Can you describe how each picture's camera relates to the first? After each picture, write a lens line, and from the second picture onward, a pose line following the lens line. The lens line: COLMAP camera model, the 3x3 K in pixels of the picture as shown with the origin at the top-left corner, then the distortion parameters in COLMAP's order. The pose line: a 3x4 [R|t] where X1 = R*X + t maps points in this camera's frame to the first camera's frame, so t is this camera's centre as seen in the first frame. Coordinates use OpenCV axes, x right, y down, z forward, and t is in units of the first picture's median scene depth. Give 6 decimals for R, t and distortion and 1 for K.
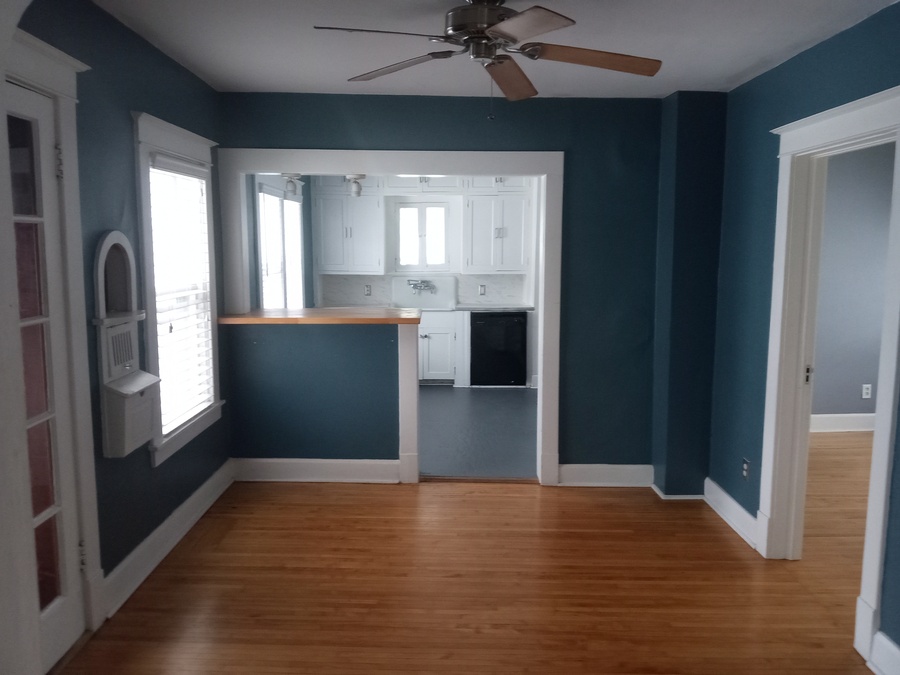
lens RADIAL K [[742.6, 0, 450.0], [0, 742.6, 337.5], [0, 0, 1]] dist [0.002969, -0.003070]
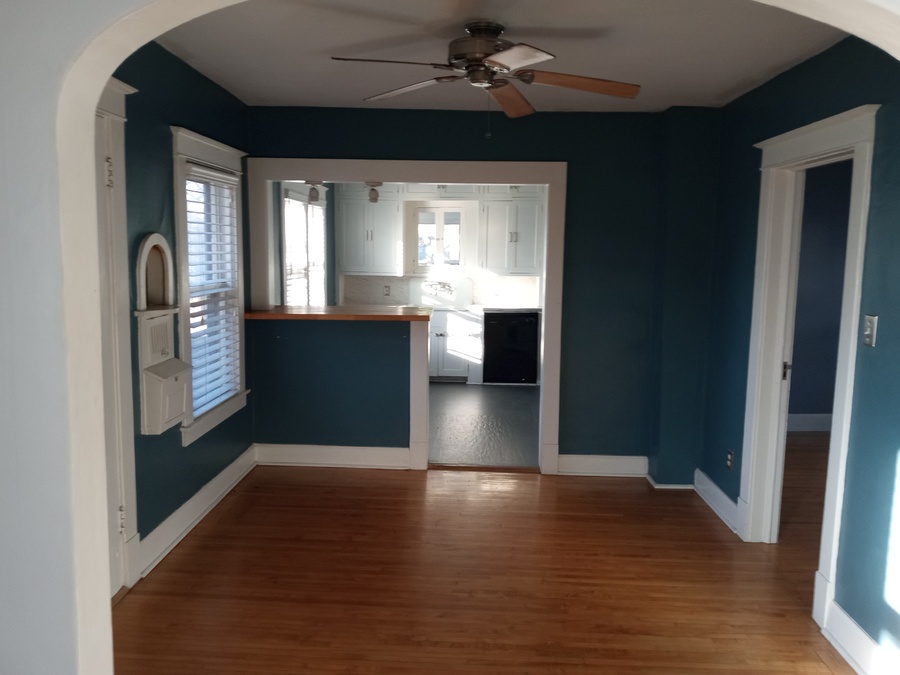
lens RADIAL K [[734.6, 0, 450.0], [0, 734.6, 337.5], [0, 0, 1]] dist [0.005381, 0.002336]
pose [[0.999371, 0.013886, -0.032622, 0.023346], [-0.014002, 0.999896, -0.003343, 0.008818], [0.032572, 0.003798, 0.999462, -0.066320]]
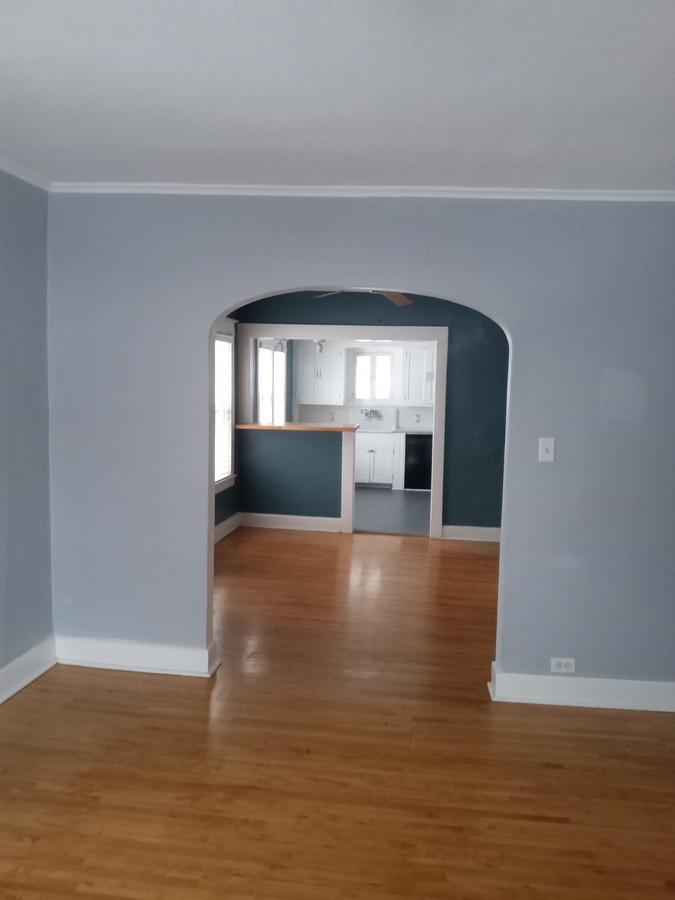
lens RADIAL K [[742.6, 0, 336.9], [0, 742.6, 471.8], [0, 0, 1]] dist [0.002969, -0.003070]
pose [[0.991814, 0.033081, -0.123334, 0.122470], [-0.034047, 0.999404, -0.005726, 0.079203], [0.123071, 0.009879, 0.992349, -0.613087]]
